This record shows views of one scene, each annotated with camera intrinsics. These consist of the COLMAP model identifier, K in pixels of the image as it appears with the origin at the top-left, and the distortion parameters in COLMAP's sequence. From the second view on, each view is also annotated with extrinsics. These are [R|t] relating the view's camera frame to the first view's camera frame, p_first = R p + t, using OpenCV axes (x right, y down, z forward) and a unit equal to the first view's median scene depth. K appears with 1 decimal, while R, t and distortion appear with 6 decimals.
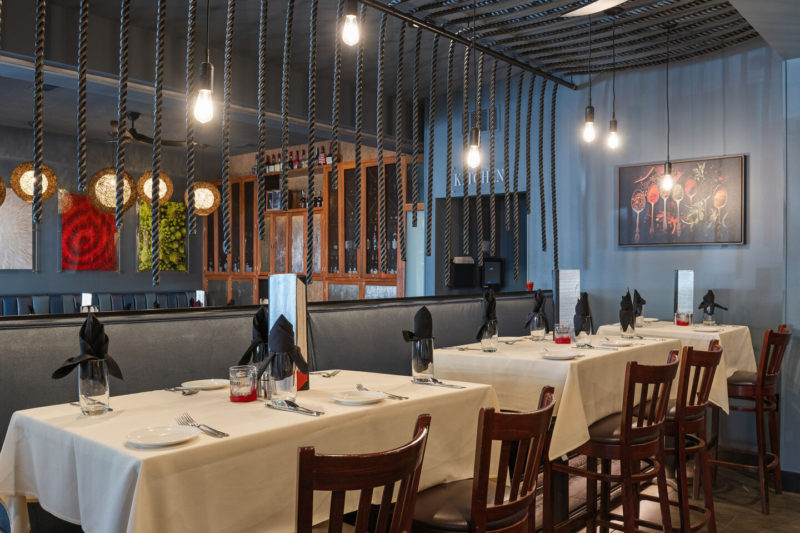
lens RADIAL K [[710.7, 0, 398.1], [0, 710.7, 269.3], [0, 0, 1]] dist [-0.025096, -0.002090]
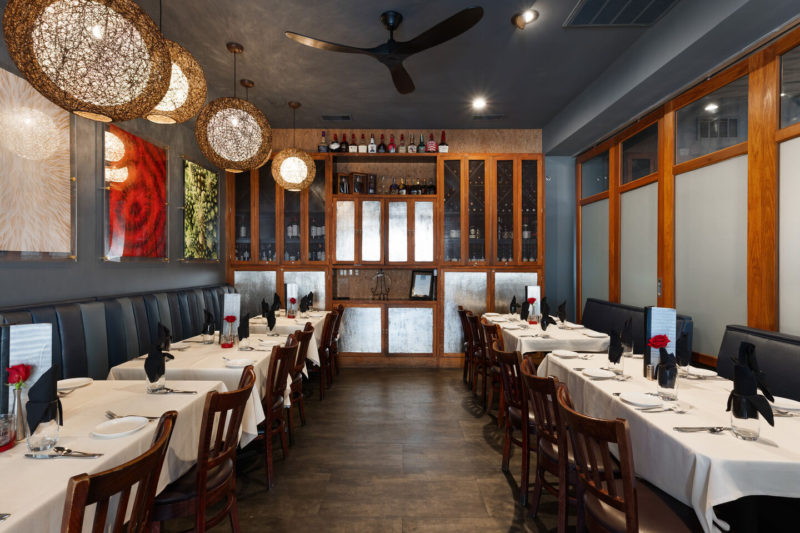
lens RADIAL K [[417.4, 0, 395.4], [0, 417.4, 263.9], [0, 0, 1]] dist [0.013290, 0.004904]
pose [[0.758805, -0.001485, 0.651316, -0.492580], [0.001125, 0.999999, 0.000970, 0.007234], [-0.651316, -0.000003, 0.758806, 0.553141]]
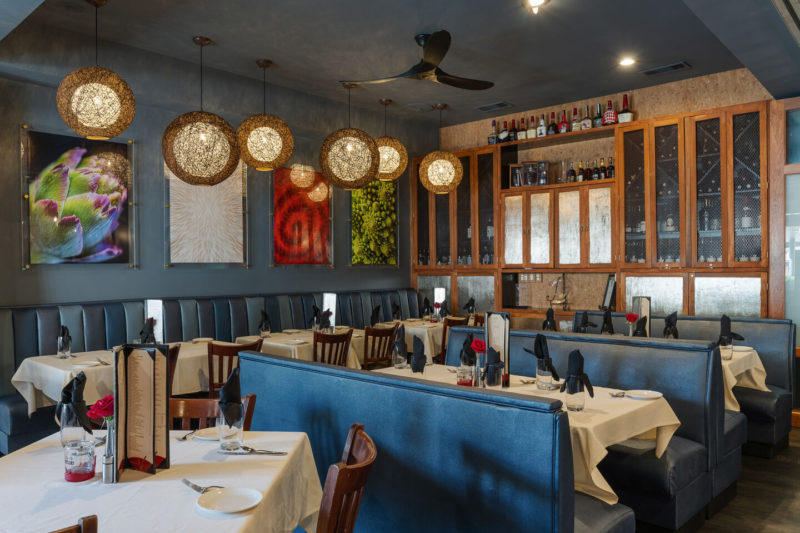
lens RADIAL K [[606.1, 0, 398.6], [0, 606.1, 271.4], [0, 0, 1]] dist [-0.015150, -0.007028]
pose [[0.999843, -0.011770, -0.013210, -0.310987], [0.011809, 0.999926, 0.002873, 0.008501], [0.013175, -0.003029, 0.999909, 0.313467]]
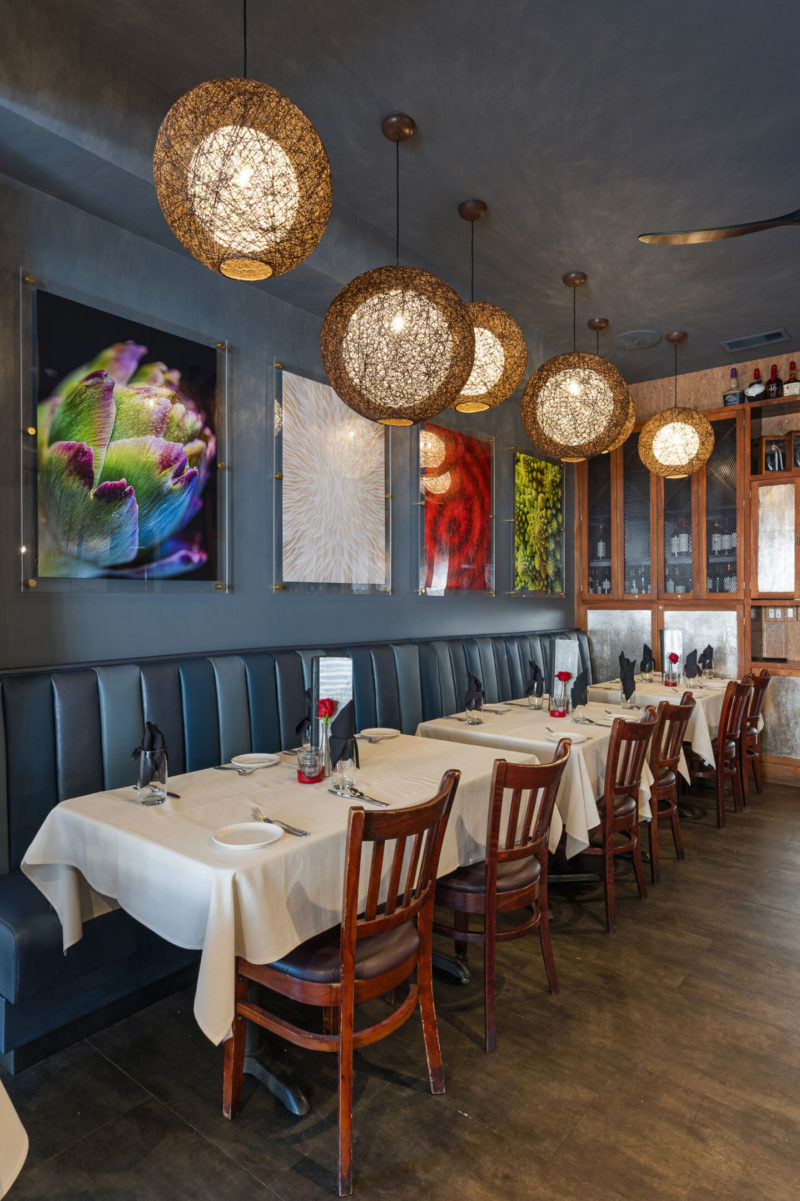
lens RADIAL K [[688.8, 0, 401.8], [0, 688.8, 599.2], [0, 0, 1]] dist [0.001191, 0.002761]
pose [[0.999032, -0.004175, 0.043793, -0.481232], [0.004458, 0.999970, -0.006352, 0.010690], [-0.043765, 0.006541, 0.999020, 0.521543]]
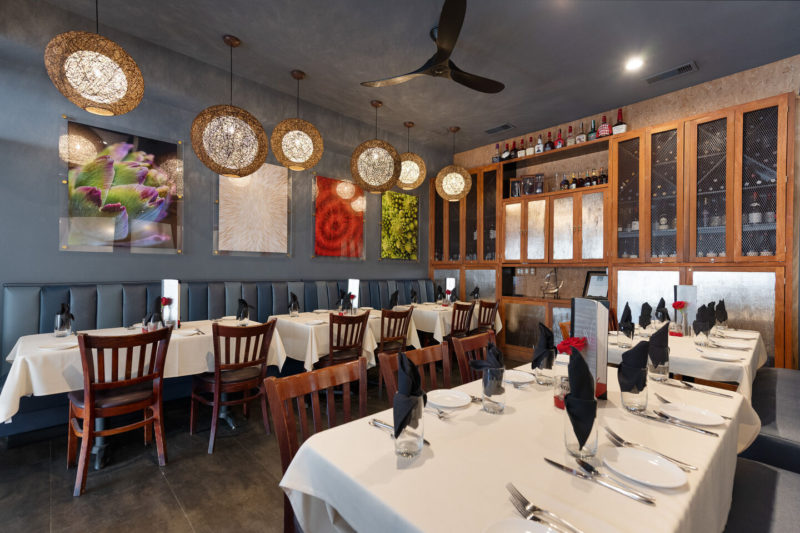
lens RADIAL K [[362.8, 0, 401.1], [0, 362.8, 267.2], [0, 0, 1]] dist [0.029415, 0.001786]
pose [[0.996154, 0.006128, -0.087408, -0.298446], [-0.007088, 0.999918, -0.010679, 0.020549], [0.087335, 0.011258, 0.996115, 0.489929]]
